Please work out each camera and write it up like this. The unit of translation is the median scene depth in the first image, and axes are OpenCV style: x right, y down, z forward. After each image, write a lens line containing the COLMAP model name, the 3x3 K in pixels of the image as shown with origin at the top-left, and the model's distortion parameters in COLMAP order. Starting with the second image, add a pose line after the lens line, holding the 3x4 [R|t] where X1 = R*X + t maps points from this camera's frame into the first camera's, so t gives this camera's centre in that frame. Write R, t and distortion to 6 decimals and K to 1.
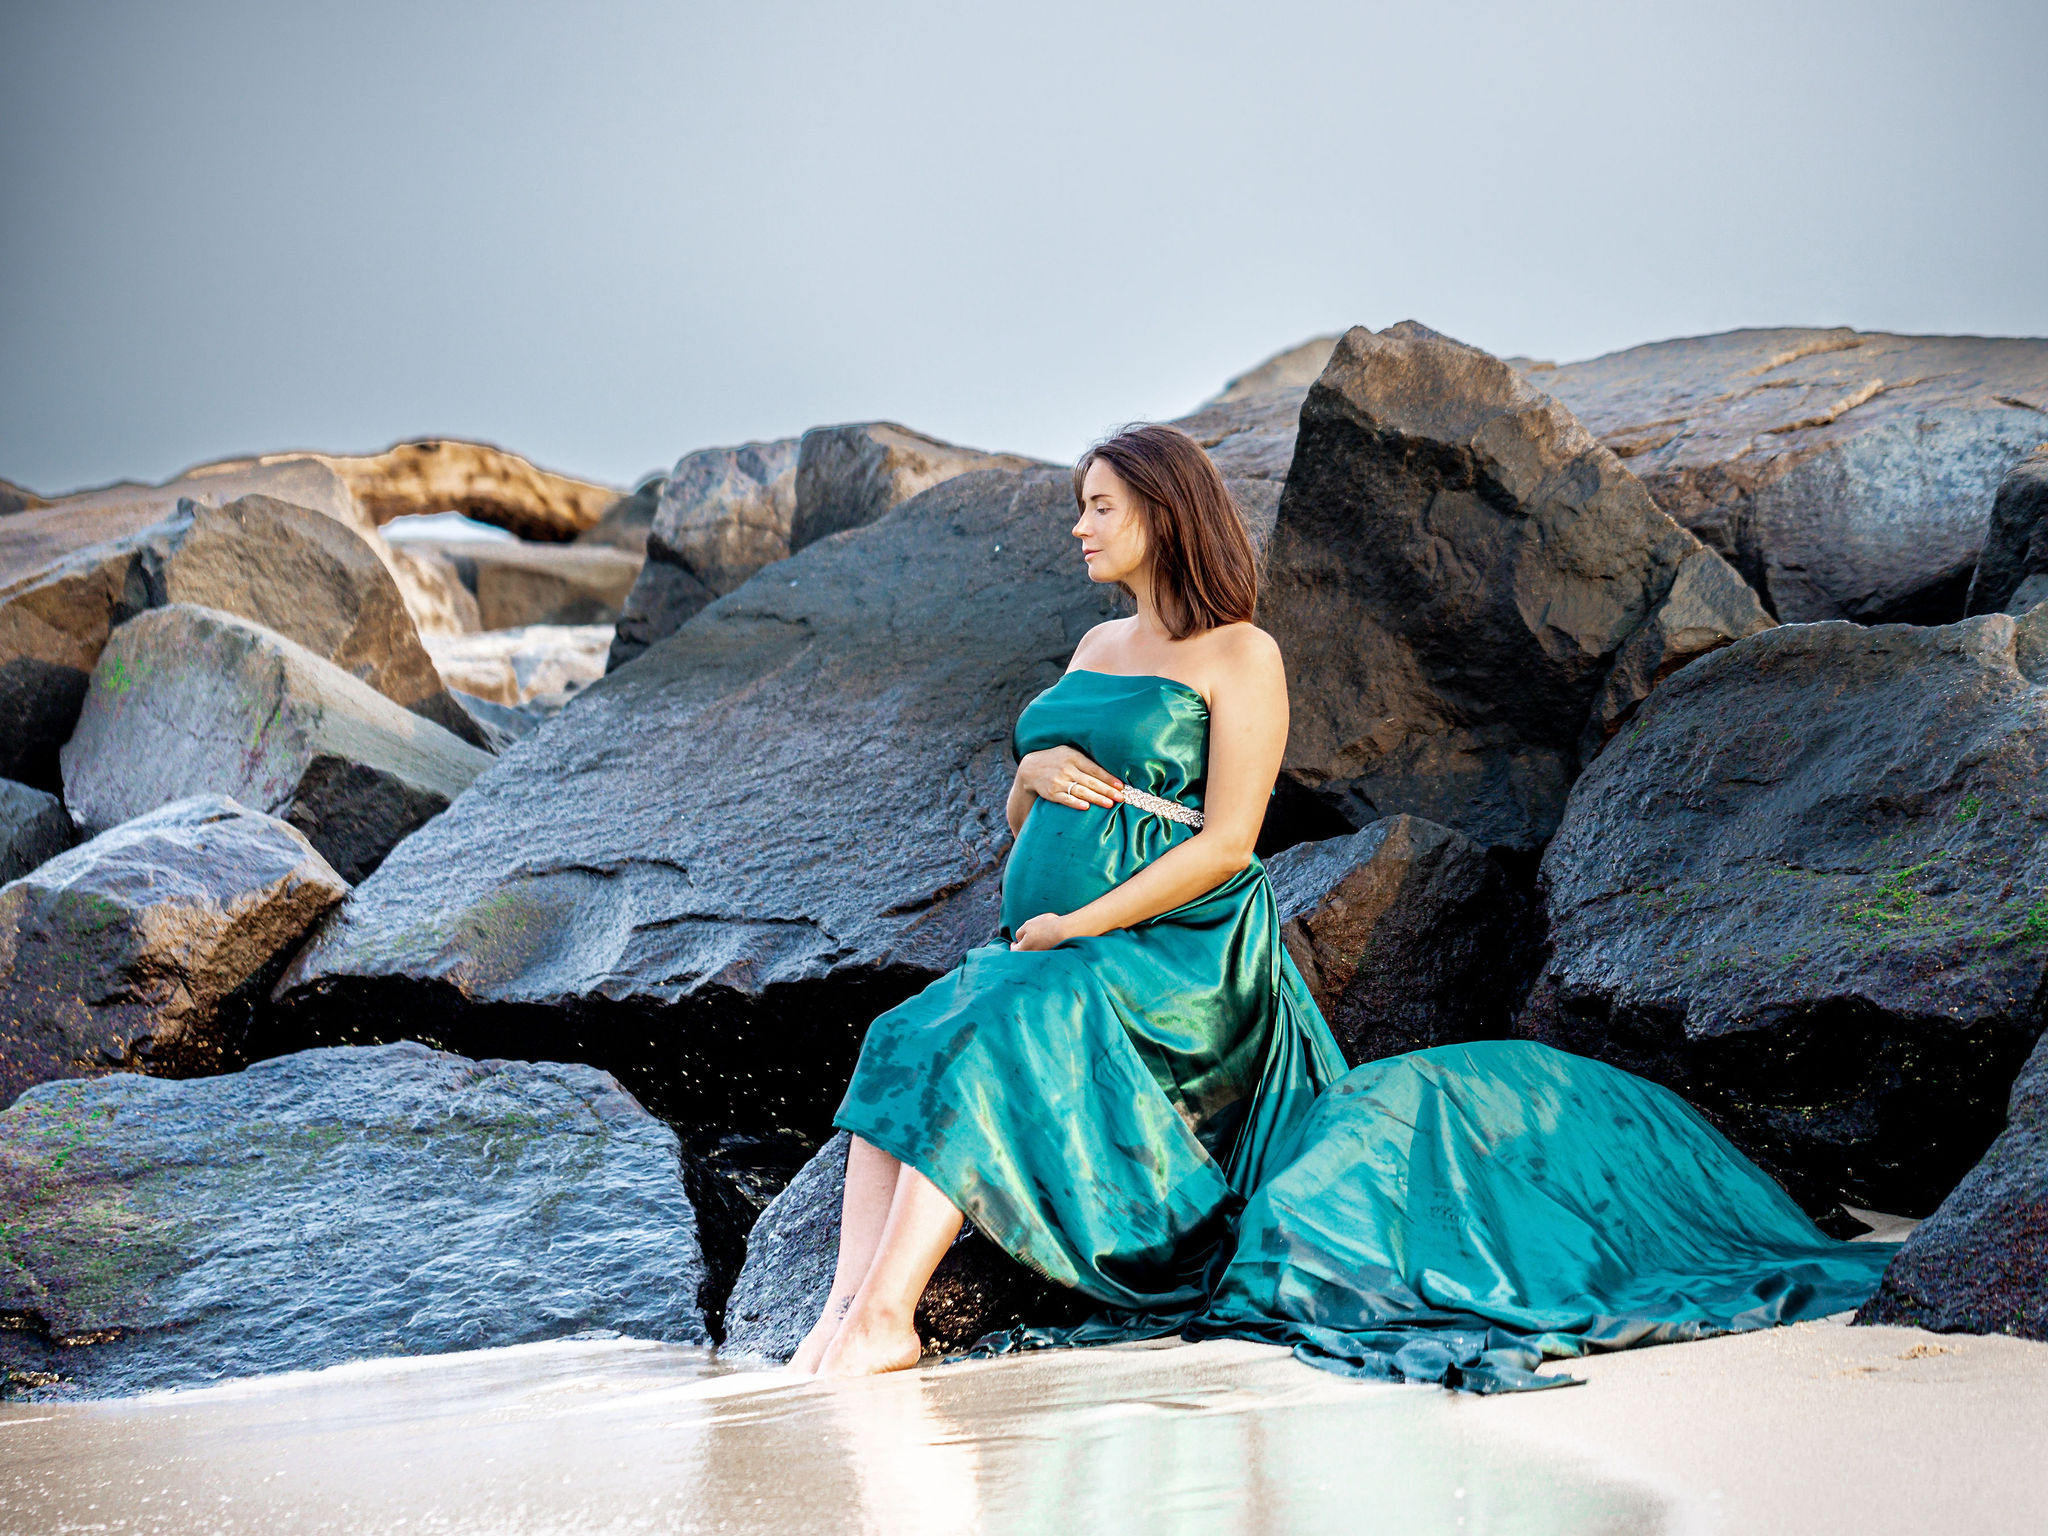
lens RADIAL K [[5865.0, 0, 1022.2], [0, 5865.0, 765.6], [0, 0, 1]] dist [0.337514, 0.000000]
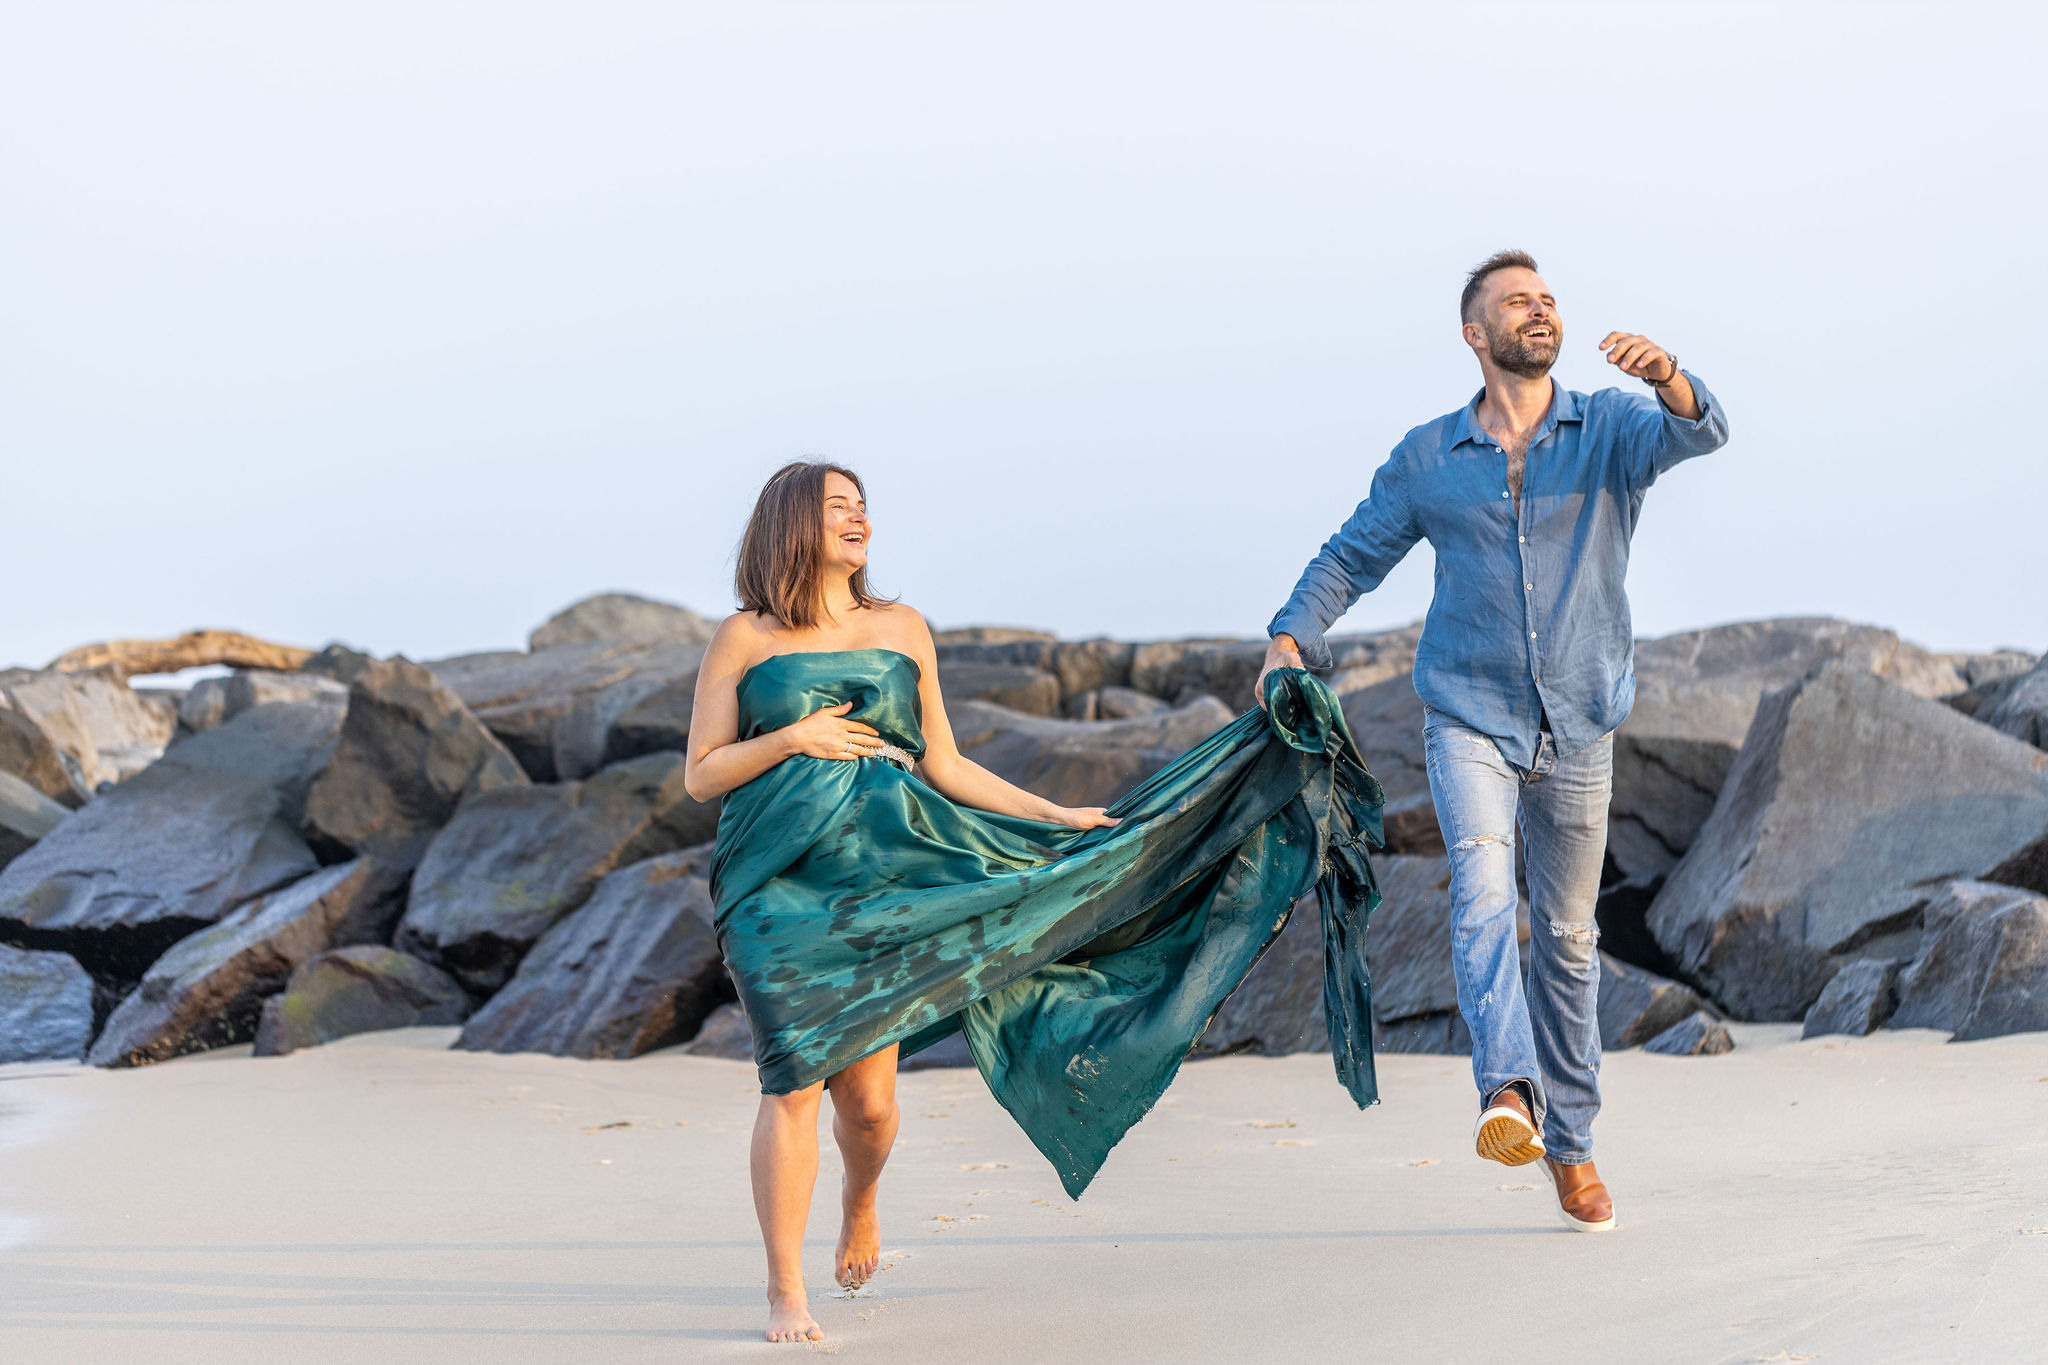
lens RADIAL K [[6043.3, 0, 1041.9], [0, 6043.3, 700.5], [0, 0, 1]] dist [0.192633, 0.000000]
pose [[0.994329, 0.002143, -0.106326, 0.606134], [-0.001067, 0.999948, 0.010182, -0.082215], [0.106342, -0.010010, 0.994279, -1.495882]]
